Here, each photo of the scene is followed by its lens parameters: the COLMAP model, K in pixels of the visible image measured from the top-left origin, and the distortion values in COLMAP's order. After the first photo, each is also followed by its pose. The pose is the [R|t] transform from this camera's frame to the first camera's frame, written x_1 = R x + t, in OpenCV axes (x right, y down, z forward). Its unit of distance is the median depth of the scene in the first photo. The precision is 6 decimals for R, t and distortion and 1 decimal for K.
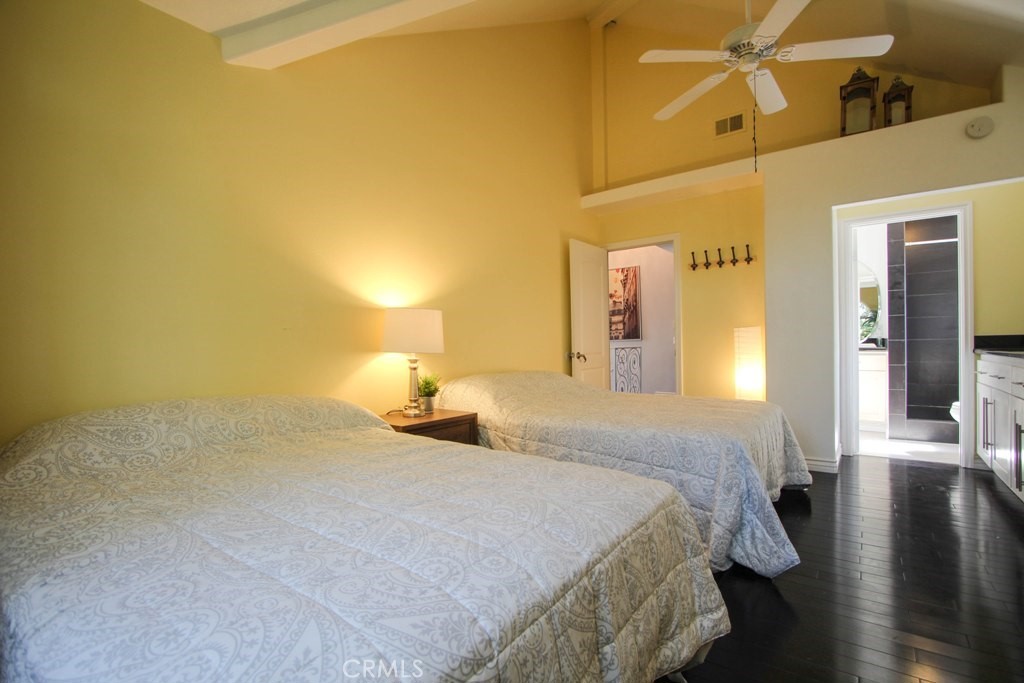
lens RADIAL K [[471.8, 0, 510.8], [0, 471.8, 347.4], [0, 0, 1]] dist [-0.017916, 0.002938]
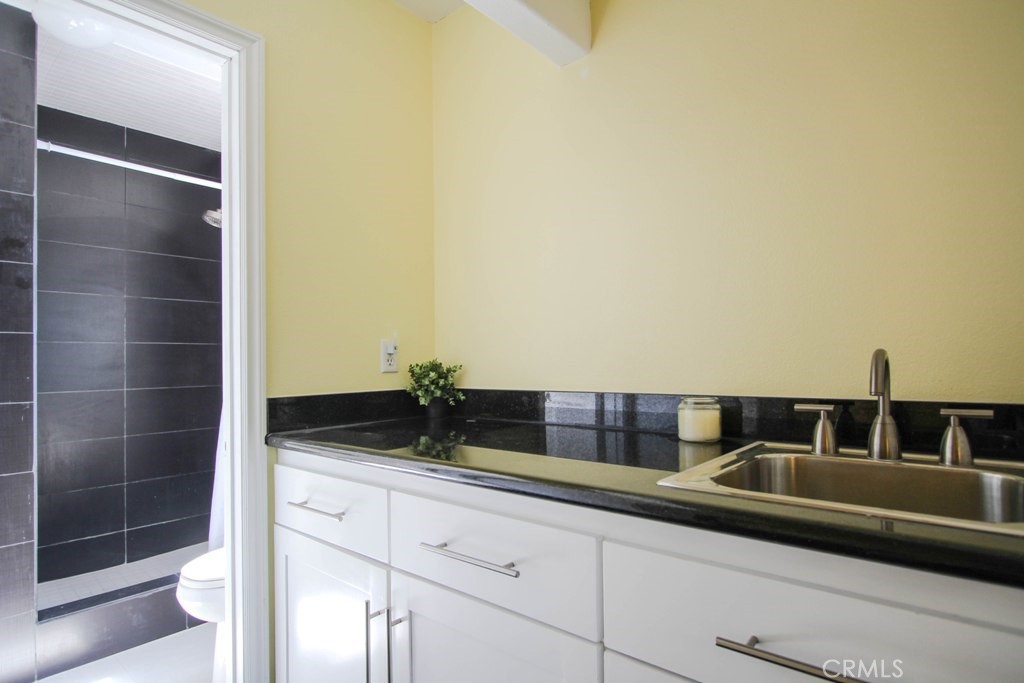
lens RADIAL K [[533.9, 0, 512.8], [0, 533.9, 345.5], [0, 0, 1]] dist [-0.015456, 0.000850]
pose [[0.041634, 0.042979, 0.998208, 0.773387], [0.016899, 0.998901, -0.043714, -0.061582], [-0.998990, 0.018689, 0.040862, 1.048945]]
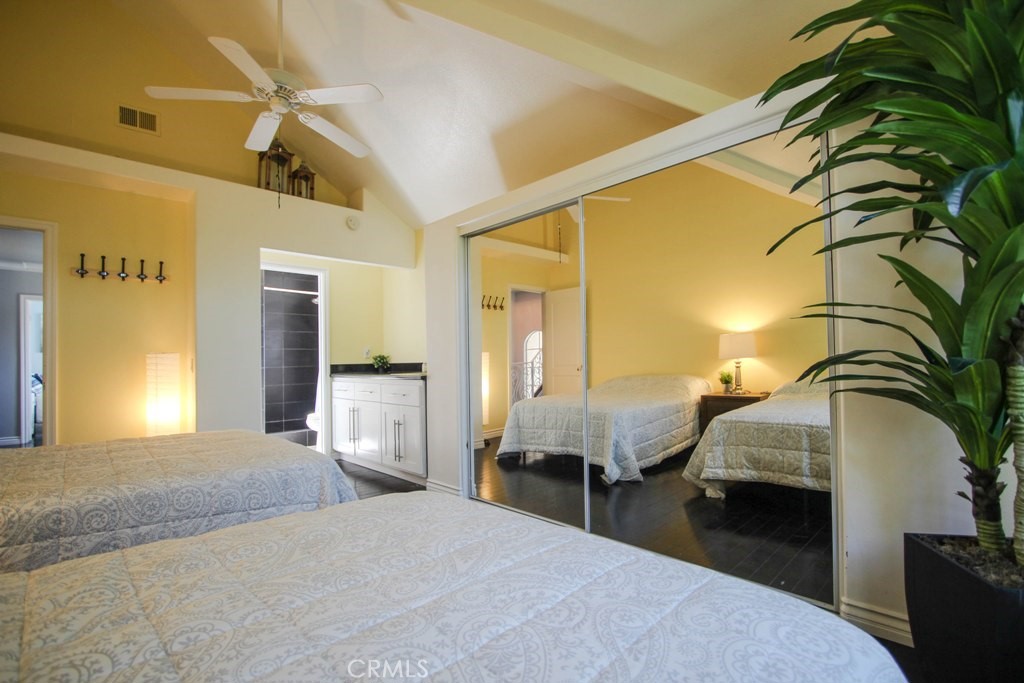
lens RADIAL K [[471.8, 0, 511.9], [0, 471.8, 348.0], [0, 0, 1]] dist [-0.017916, 0.002938]
pose [[0.150219, 0.041508, 0.987781, -0.430979], [0.017884, 0.998841, -0.044693, -0.002336], [-0.988491, 0.024379, 0.149302, 0.330078]]
